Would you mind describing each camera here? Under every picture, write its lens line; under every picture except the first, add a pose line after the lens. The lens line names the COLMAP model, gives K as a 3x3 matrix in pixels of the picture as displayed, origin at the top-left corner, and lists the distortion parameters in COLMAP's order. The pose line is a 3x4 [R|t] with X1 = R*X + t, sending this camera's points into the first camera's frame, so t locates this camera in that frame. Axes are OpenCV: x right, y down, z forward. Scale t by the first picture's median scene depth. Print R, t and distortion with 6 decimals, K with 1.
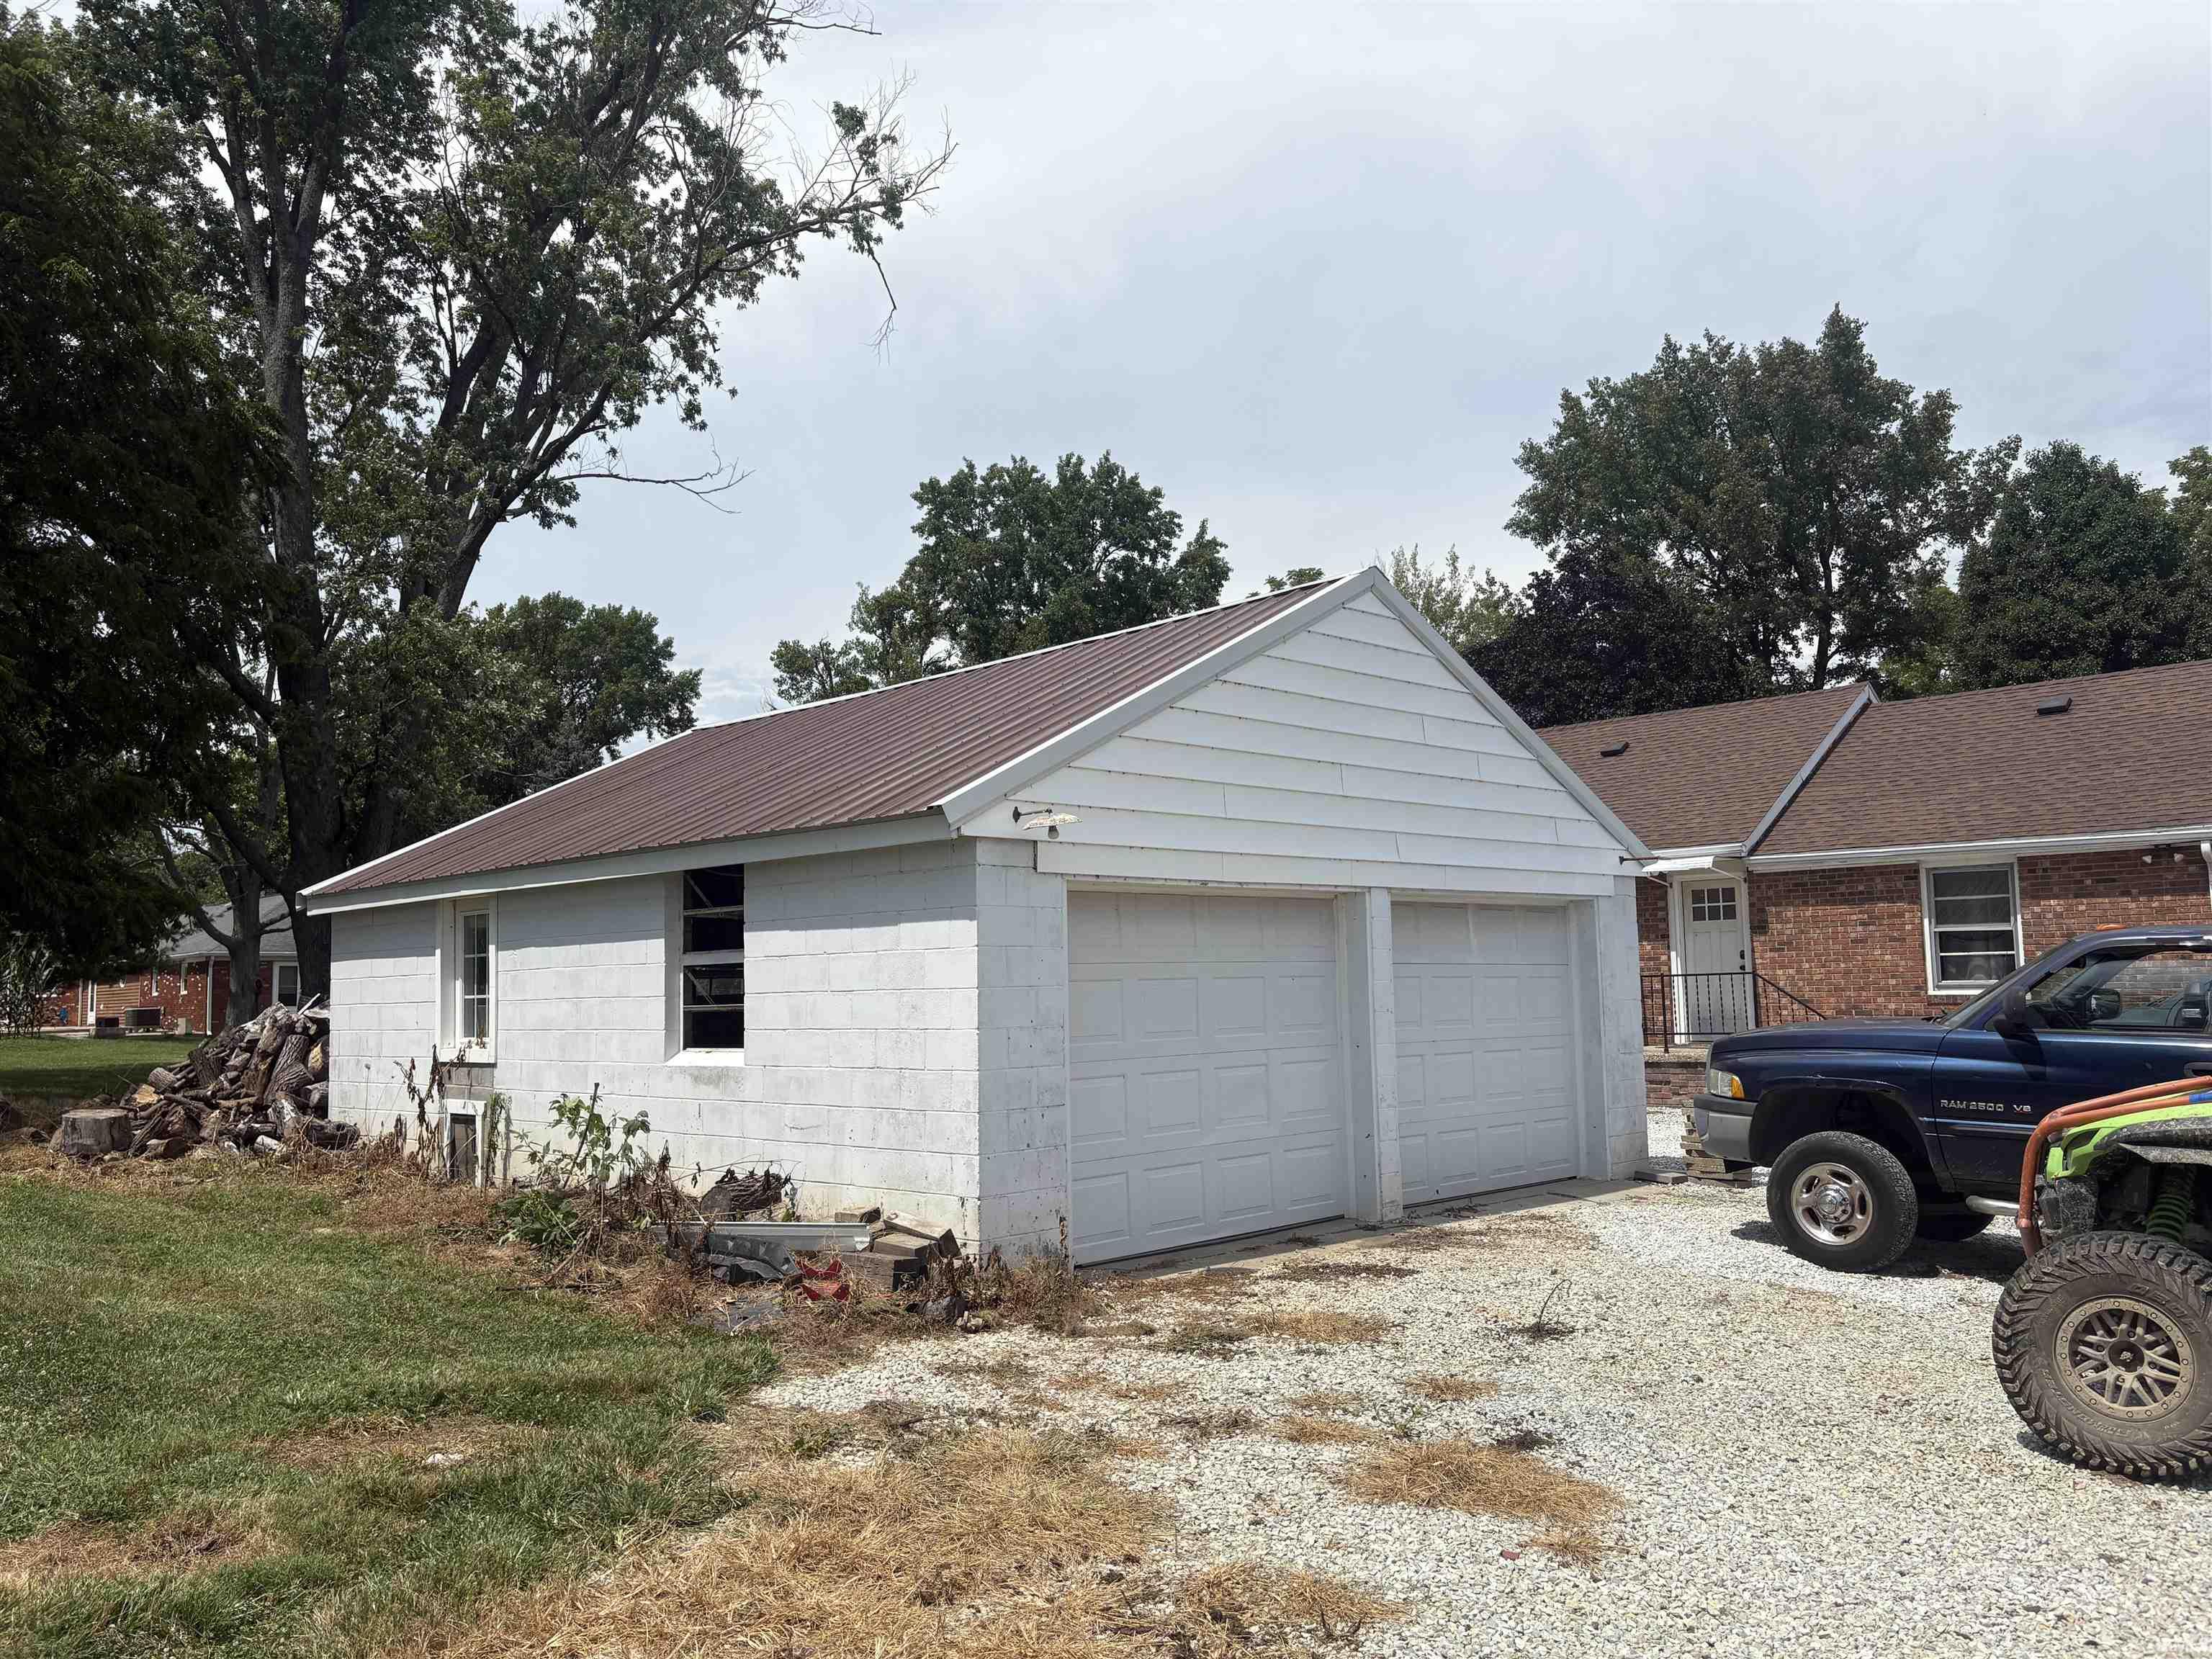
lens RADIAL K [[1659.5, 0, 1141.7], [0, 1659.5, 827.4], [0, 0, 1]] dist [-0.000098, 0.110198]
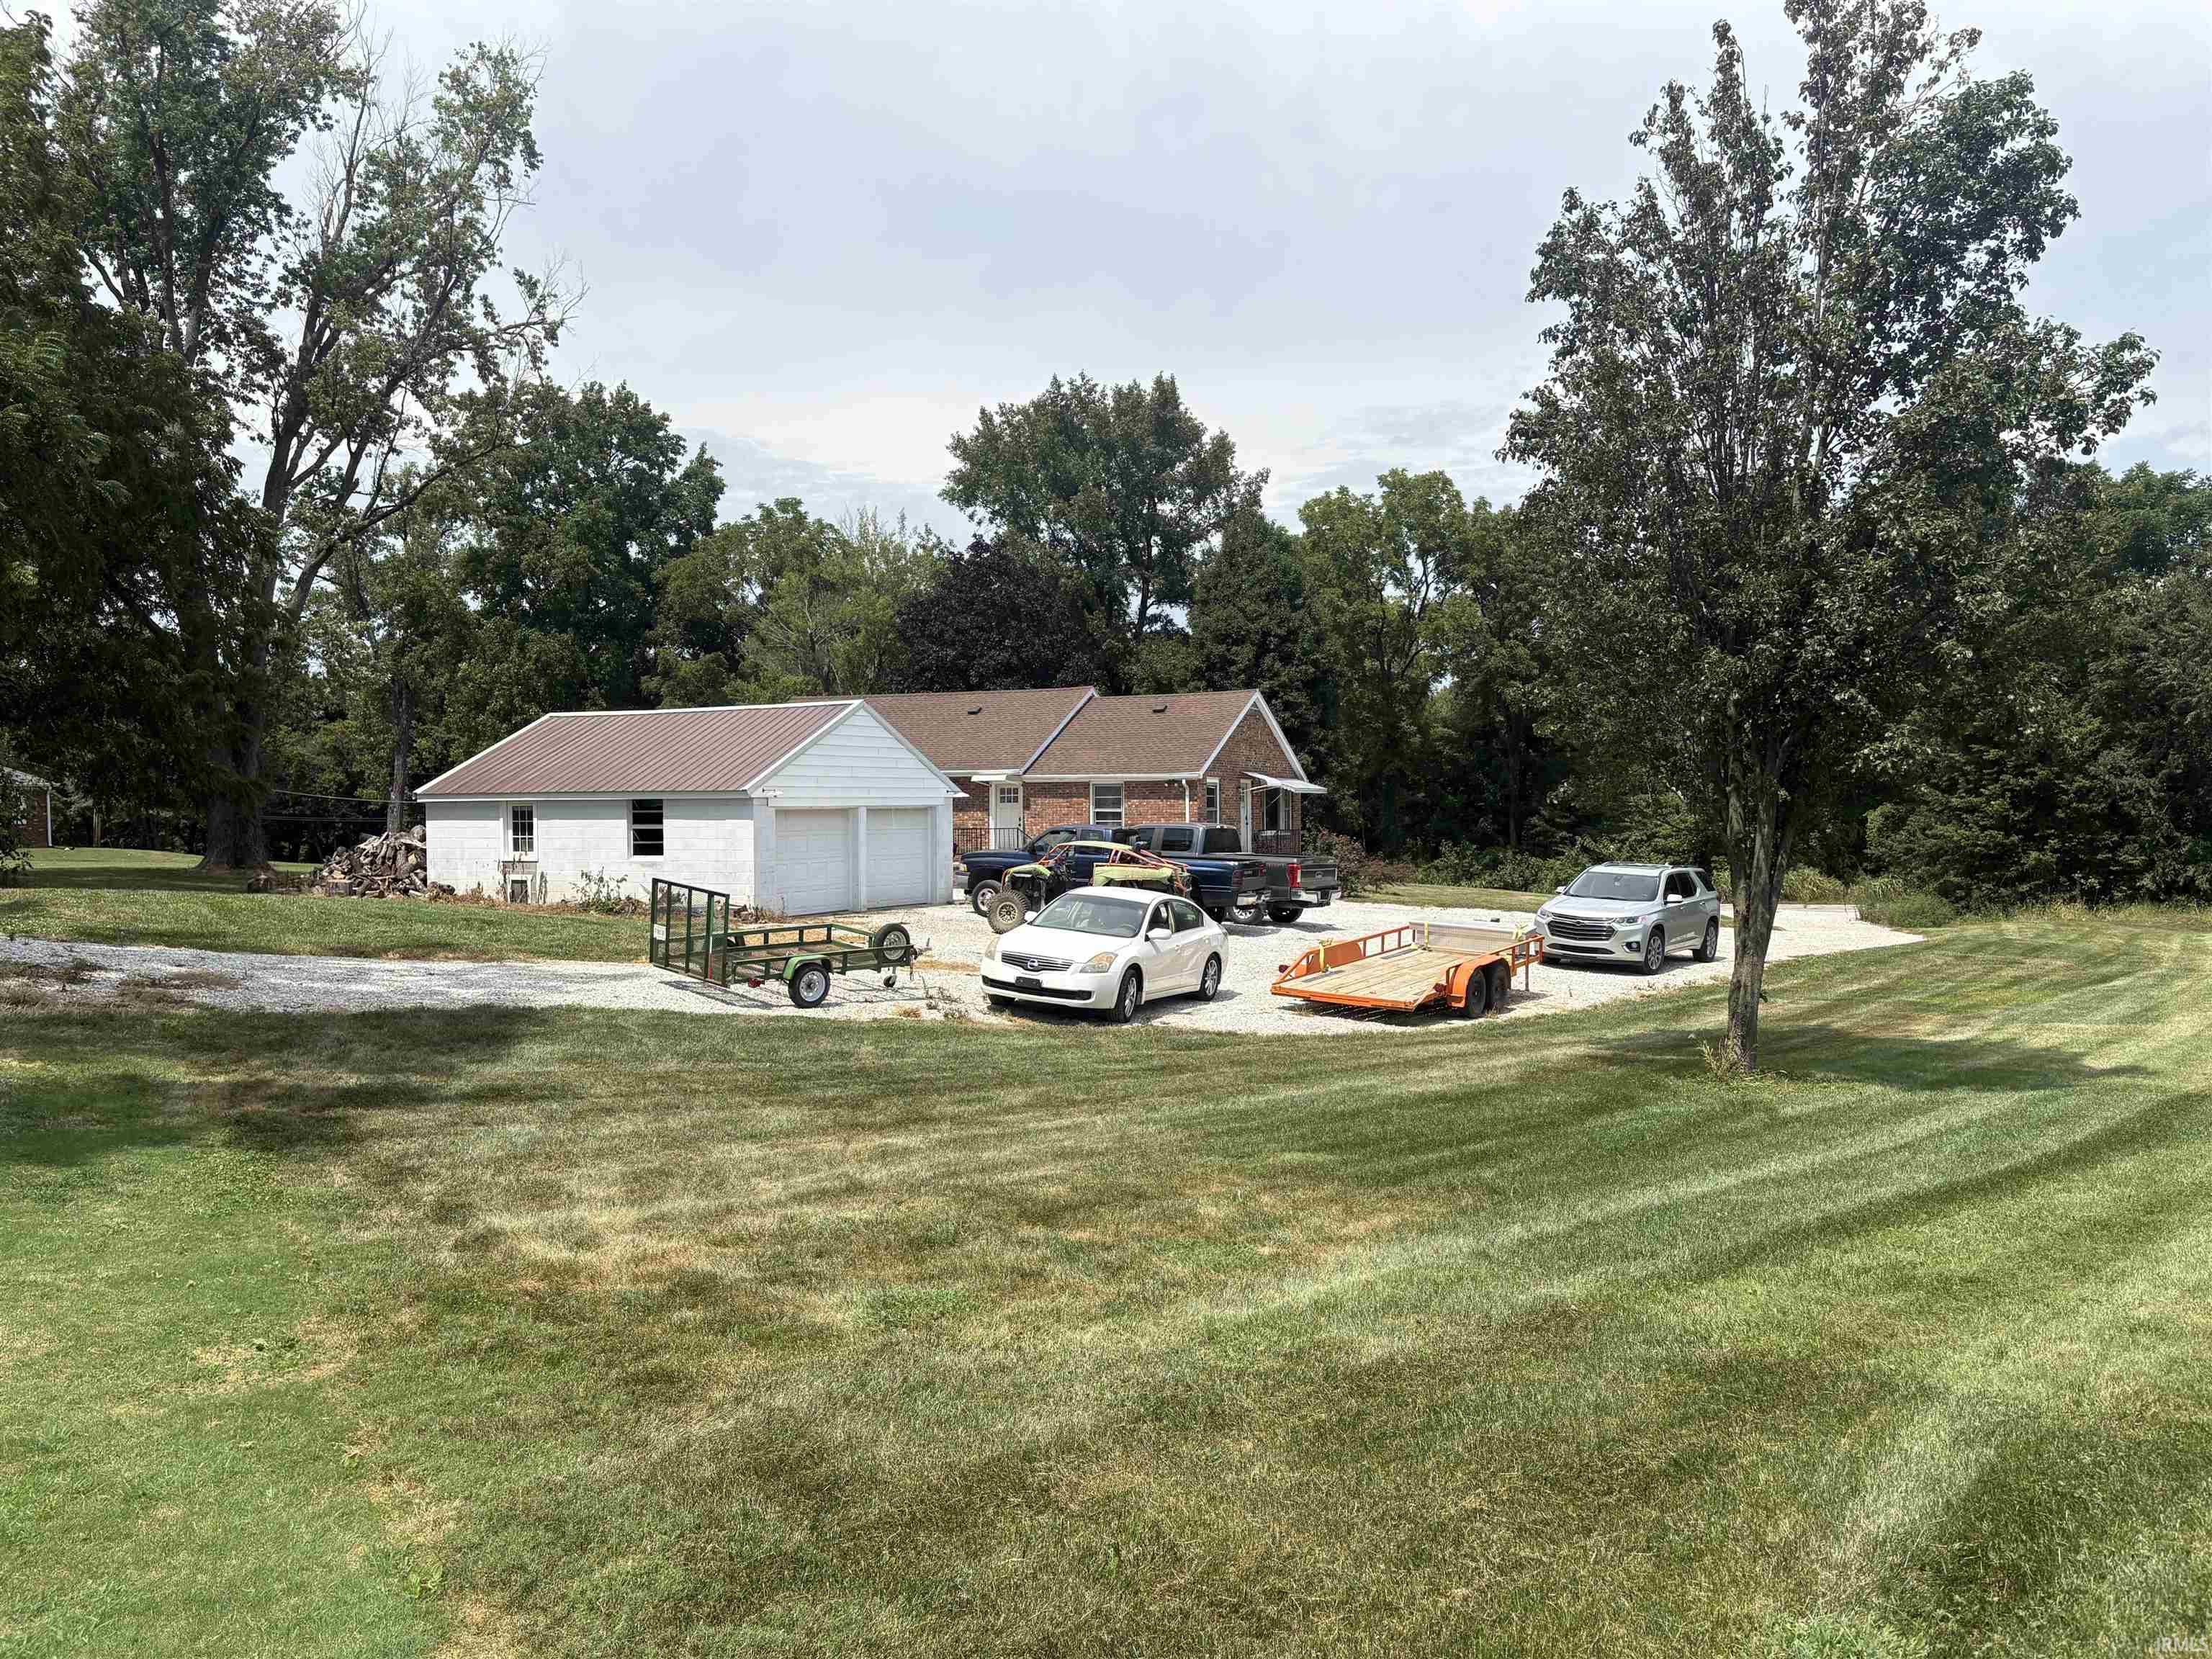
lens RADIAL K [[1659.5, 0, 1141.7], [0, 1659.5, 827.4], [0, 0, 1]] dist [-0.000098, 0.110198]
pose [[0.945438, 0.012711, 0.325553, -0.075031], [-0.046978, 0.994115, 0.097614, -0.050573], [-0.322397, -0.107582, 0.940471, -0.420329]]
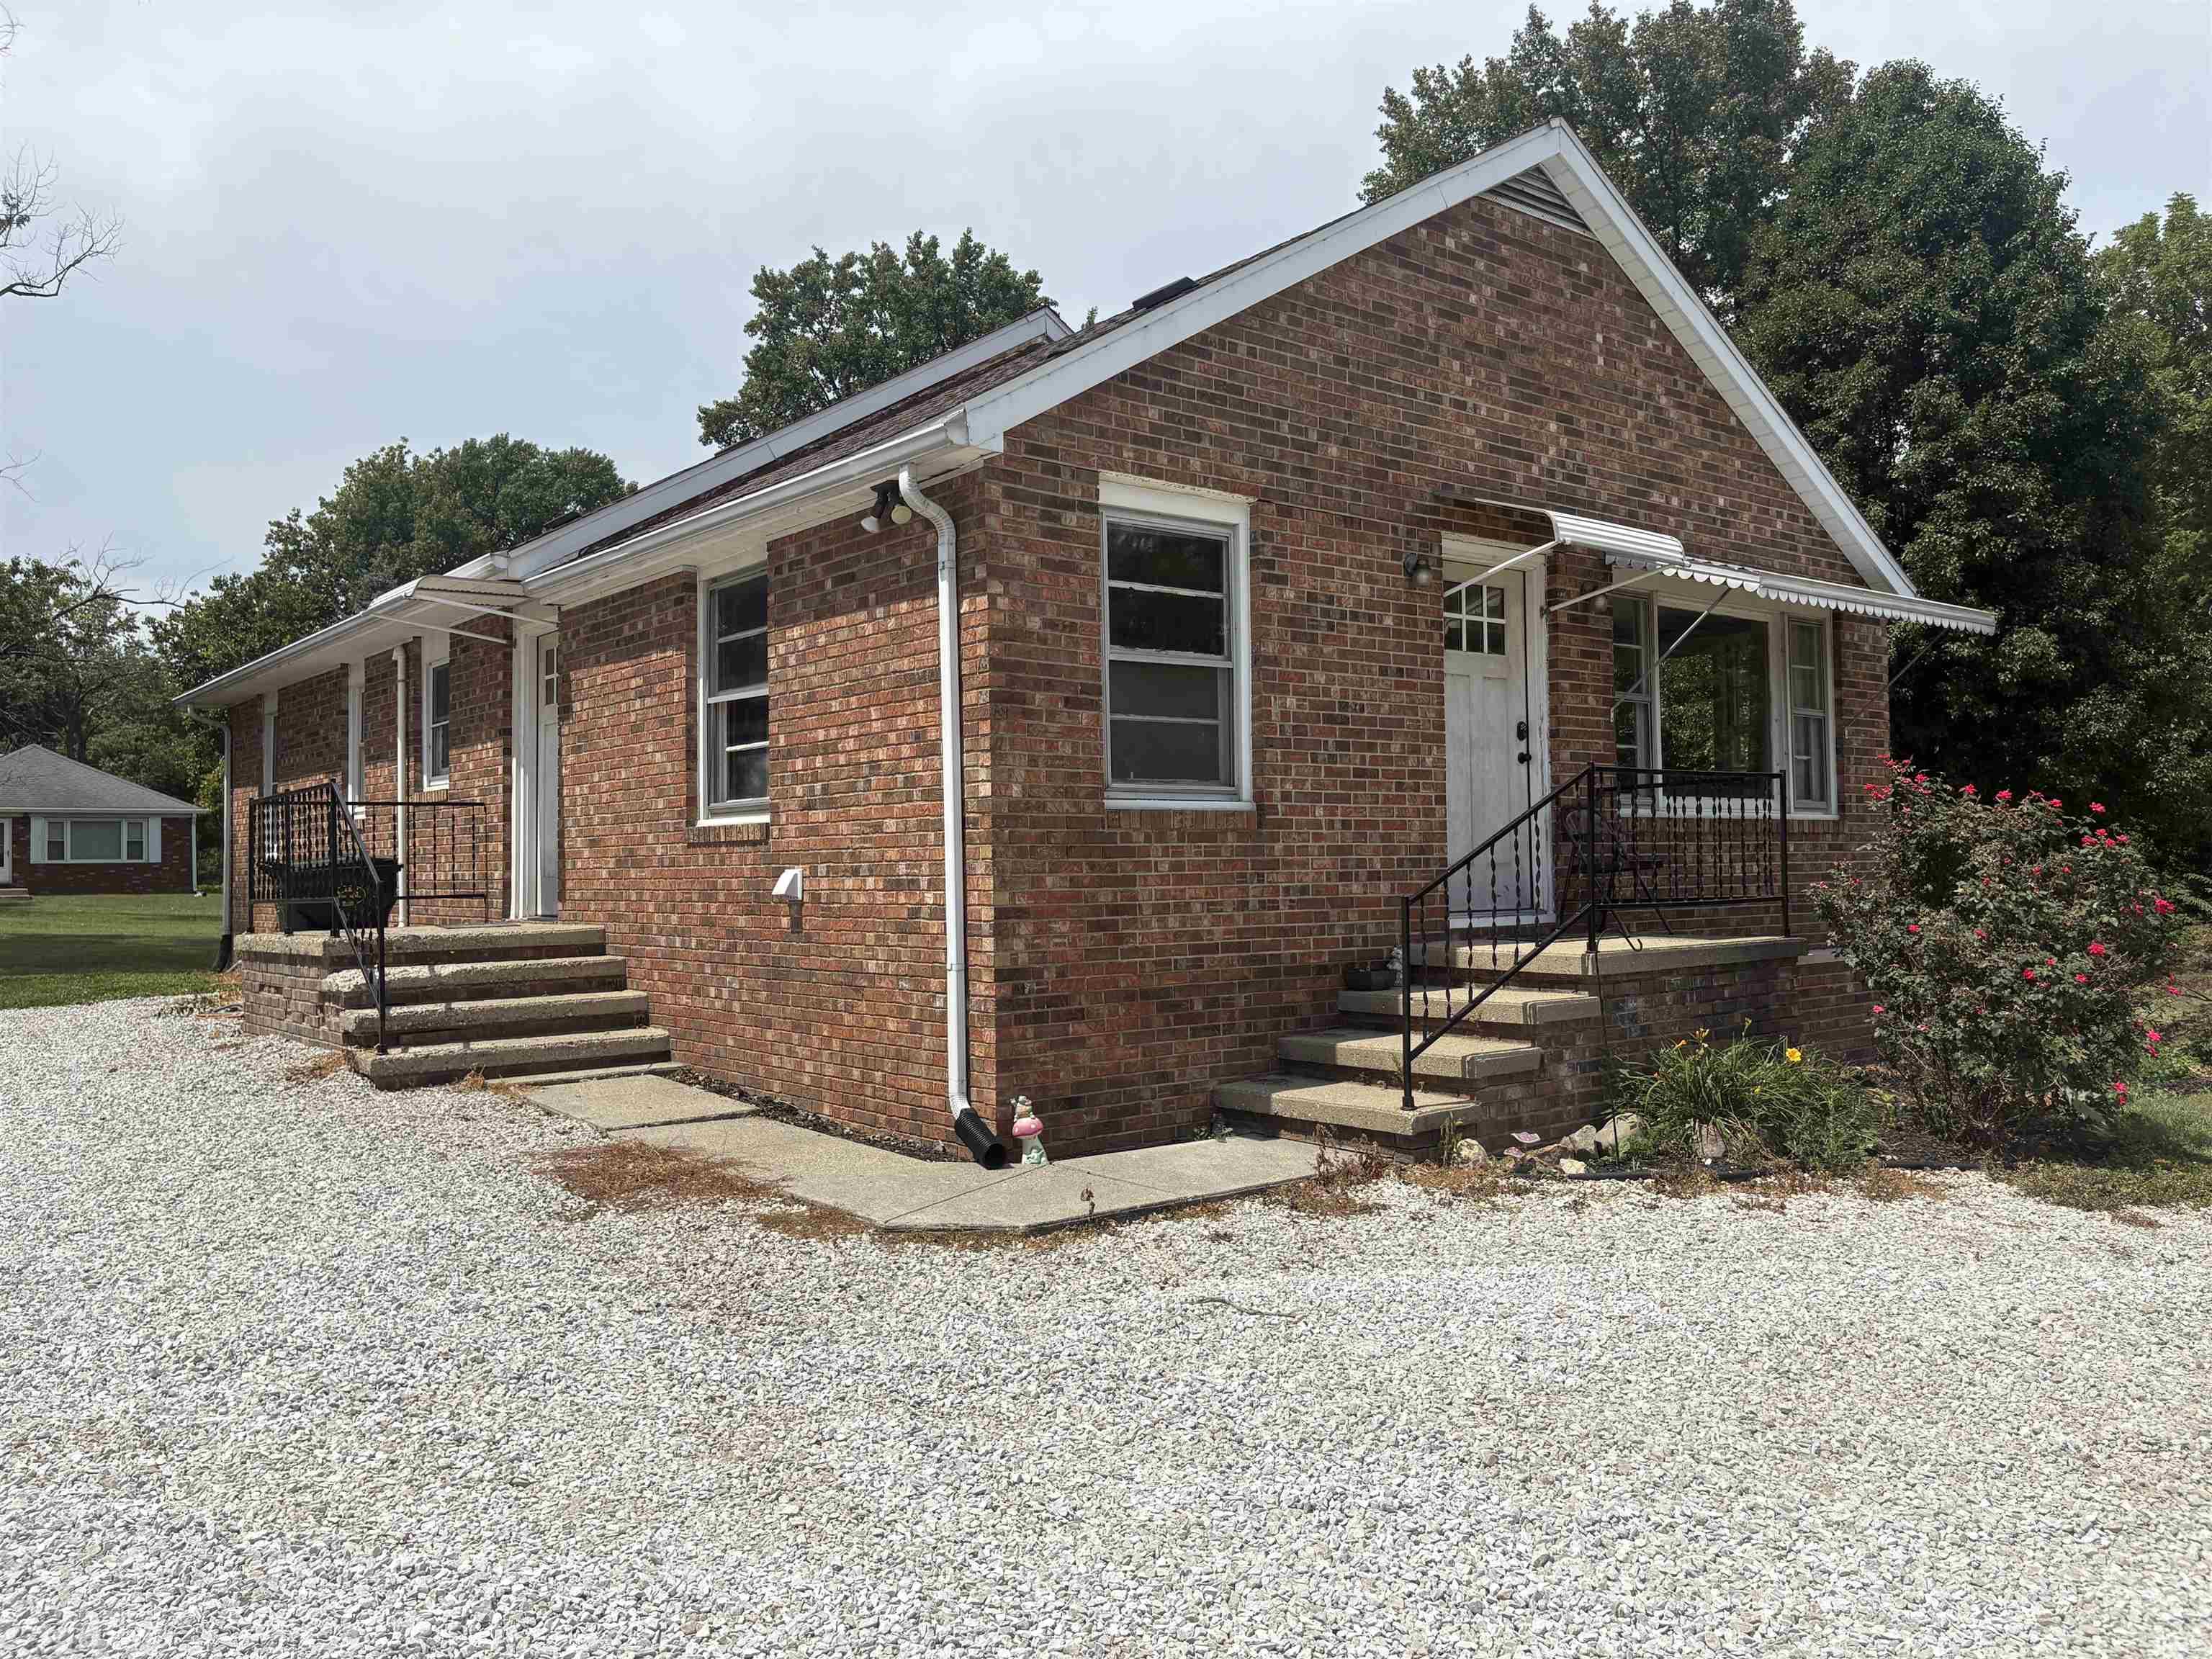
lens RADIAL K [[1688.0, 0, 1106.0], [0, 1688.0, 829.5], [0, 0, 1]] dist [0.007871, 0.003617]
pose [[0.989779, 0.005796, -0.142492, 0.236434], [0.004927, 0.997188, 0.074780, 0.022083], [0.142525, -0.074717, 0.986967, 0.178036]]
